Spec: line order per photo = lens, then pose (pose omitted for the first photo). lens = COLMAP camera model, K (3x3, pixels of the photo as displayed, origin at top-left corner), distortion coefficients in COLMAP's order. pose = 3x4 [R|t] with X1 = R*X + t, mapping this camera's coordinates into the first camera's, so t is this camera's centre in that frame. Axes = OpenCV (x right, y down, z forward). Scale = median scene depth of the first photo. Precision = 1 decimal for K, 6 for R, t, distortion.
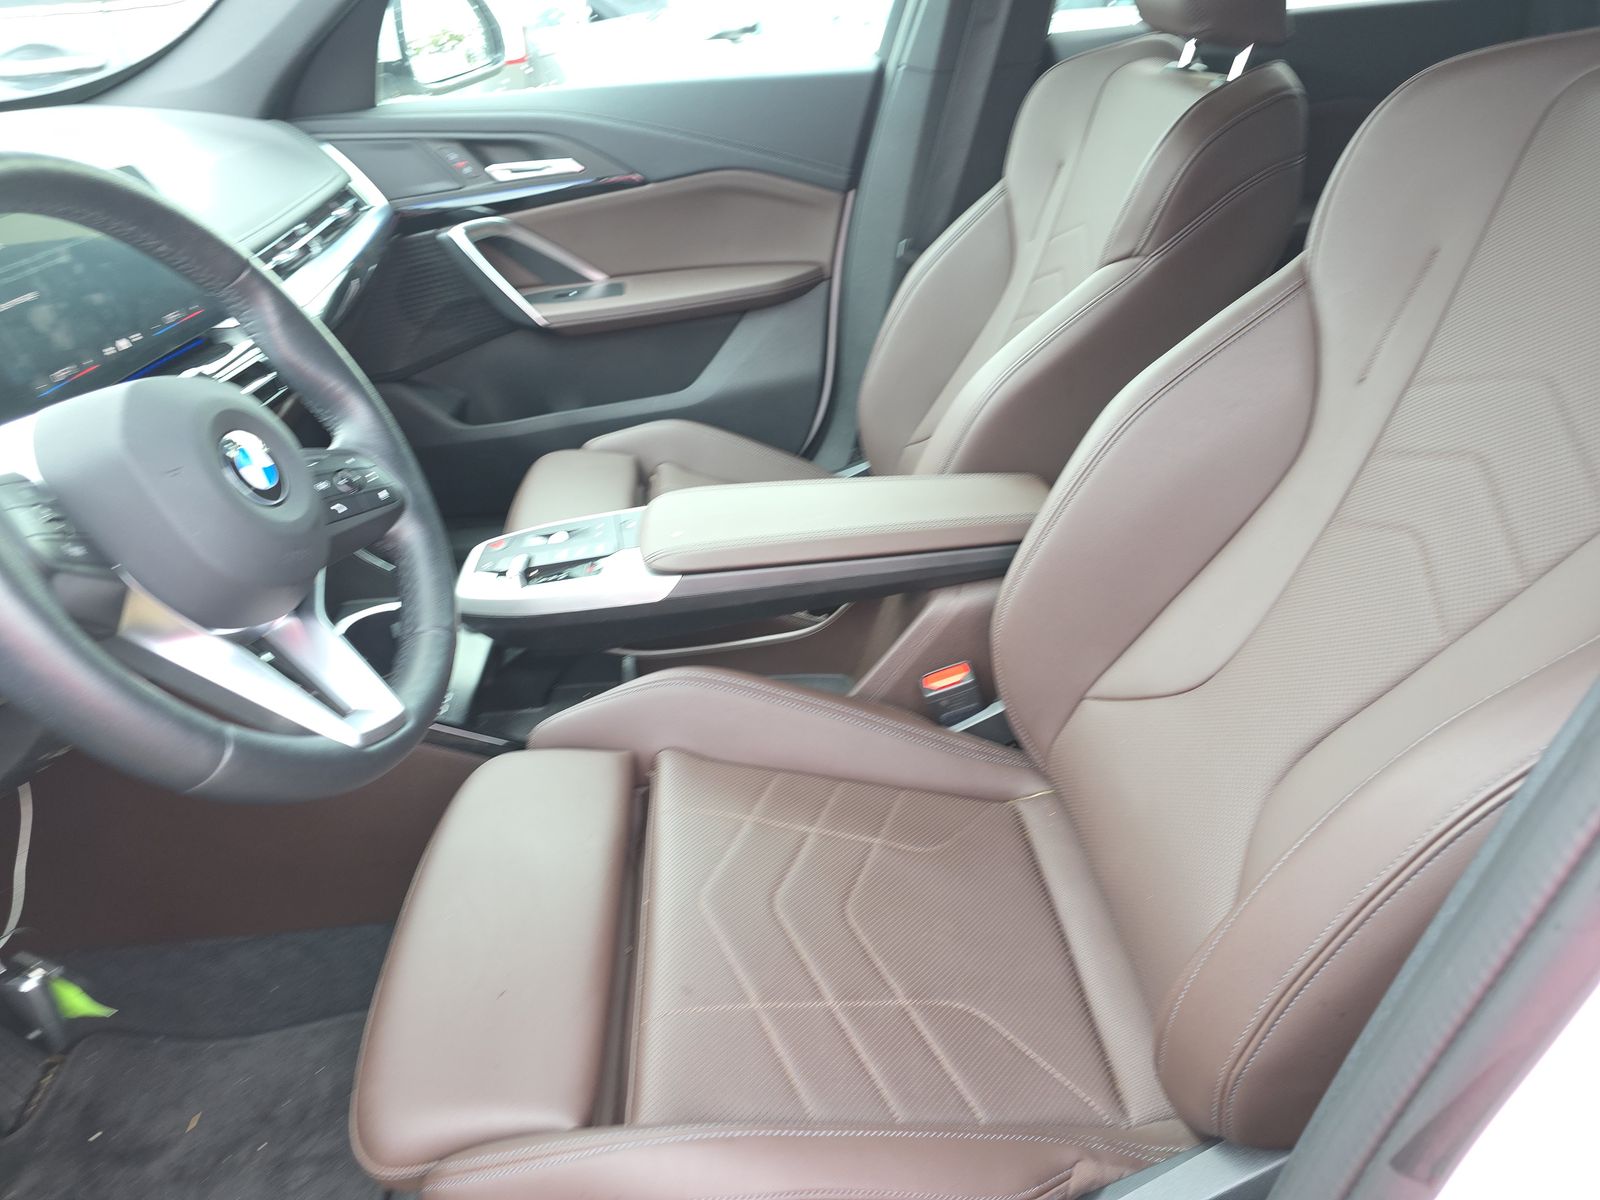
lens RADIAL K [[1124.2, 0, 800.0], [0, 1124.2, 600.0], [0, 0, 1]] dist [0.040230, -0.030422]
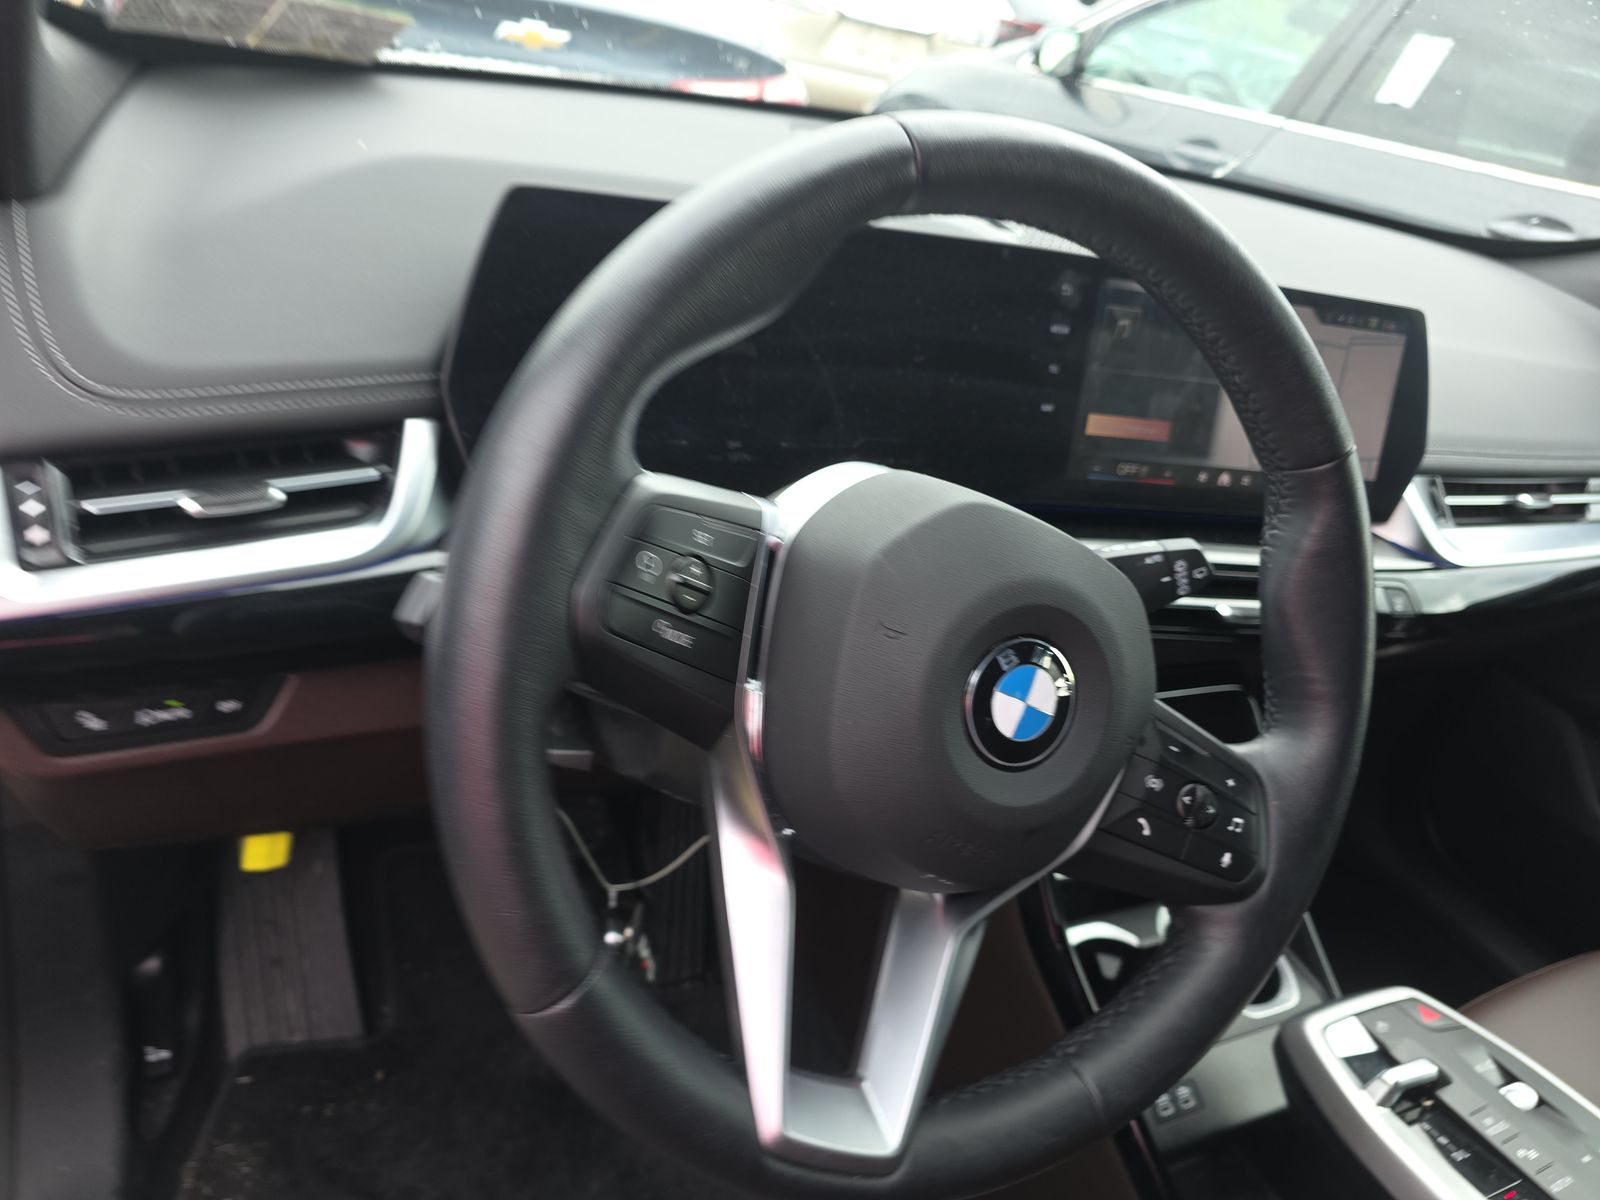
lens RADIAL K [[1124.2, 0, 800.0], [0, 1124.2, 600.0], [0, 0, 1]] dist [0.040230, -0.030422]
pose [[0.367602, 0.553623, -0.747241, -0.080049], [-0.655405, 0.724272, 0.214182, -0.168673], [0.659782, 0.411012, 0.629092, 0.413041]]
